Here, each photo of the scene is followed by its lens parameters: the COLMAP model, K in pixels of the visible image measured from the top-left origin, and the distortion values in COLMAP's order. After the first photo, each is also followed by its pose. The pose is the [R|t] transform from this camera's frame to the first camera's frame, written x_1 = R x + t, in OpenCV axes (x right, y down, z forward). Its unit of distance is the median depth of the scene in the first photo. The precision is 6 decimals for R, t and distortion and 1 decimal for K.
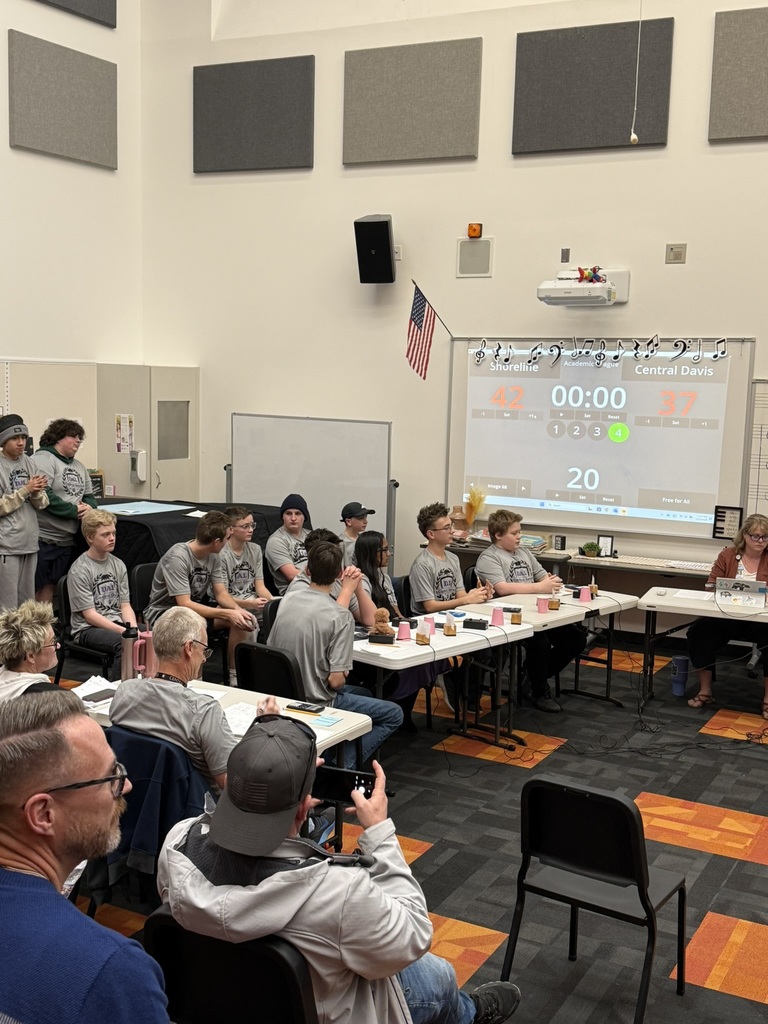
lens RADIAL K [[1177.1, 0, 389.1], [0, 1177.1, 537.7], [0, 0, 1]] dist [0.085192, 0.000000]
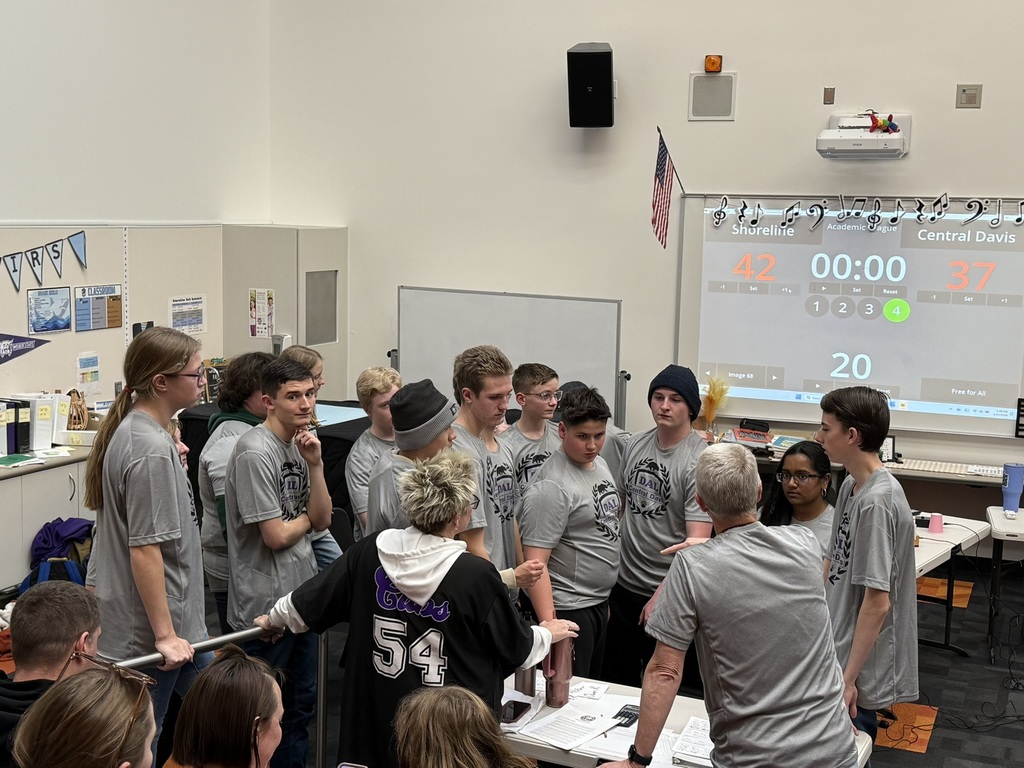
lens RADIAL K [[1377.2, 0, 517.0], [0, 1377.2, 392.1], [0, 0, 1]] dist [0.067495, 0.000000]
pose [[0.993116, -0.018121, 0.115727, -0.179666], [0.017628, 0.999831, 0.005285, -0.040981], [-0.115804, -0.003209, 0.993267, 0.067320]]
